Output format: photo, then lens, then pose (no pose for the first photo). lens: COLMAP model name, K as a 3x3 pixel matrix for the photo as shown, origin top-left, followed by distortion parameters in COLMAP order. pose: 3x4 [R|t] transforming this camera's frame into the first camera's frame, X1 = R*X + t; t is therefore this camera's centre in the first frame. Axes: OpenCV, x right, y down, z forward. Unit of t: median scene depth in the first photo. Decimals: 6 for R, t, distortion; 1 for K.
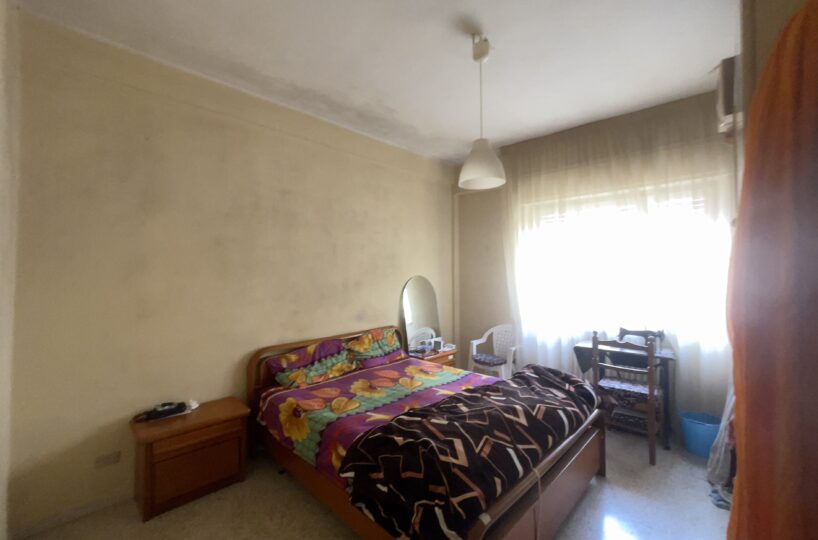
lens RADIAL K [[348.1, 0, 409.0], [0, 348.1, 270.0], [0, 0, 1]] dist [0.011959, 0.000408]
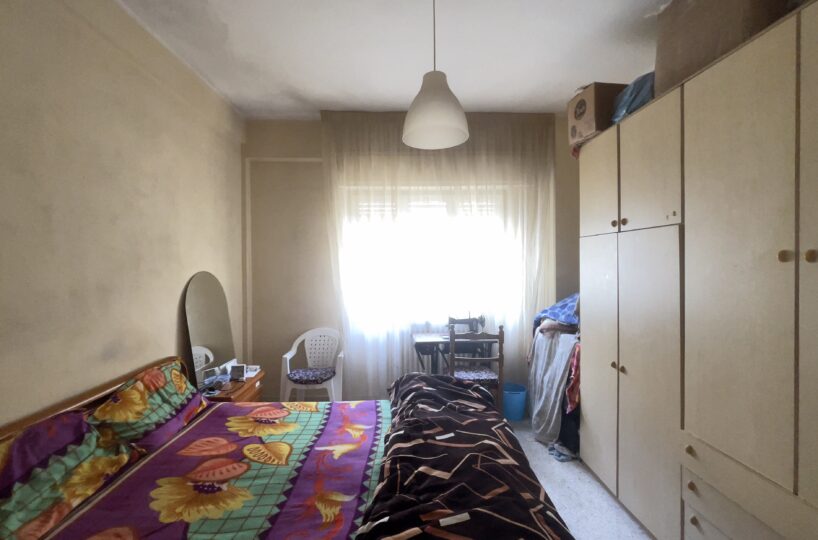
lens RADIAL K [[348.1, 0, 409.0], [0, 348.1, 270.0], [0, 0, 1]] dist [0.011959, 0.000408]
pose [[0.713761, -0.012878, 0.700271, -0.204695], [-0.002745, 0.999772, 0.021184, -0.002076], [-0.700384, -0.017042, 0.713562, 0.340749]]
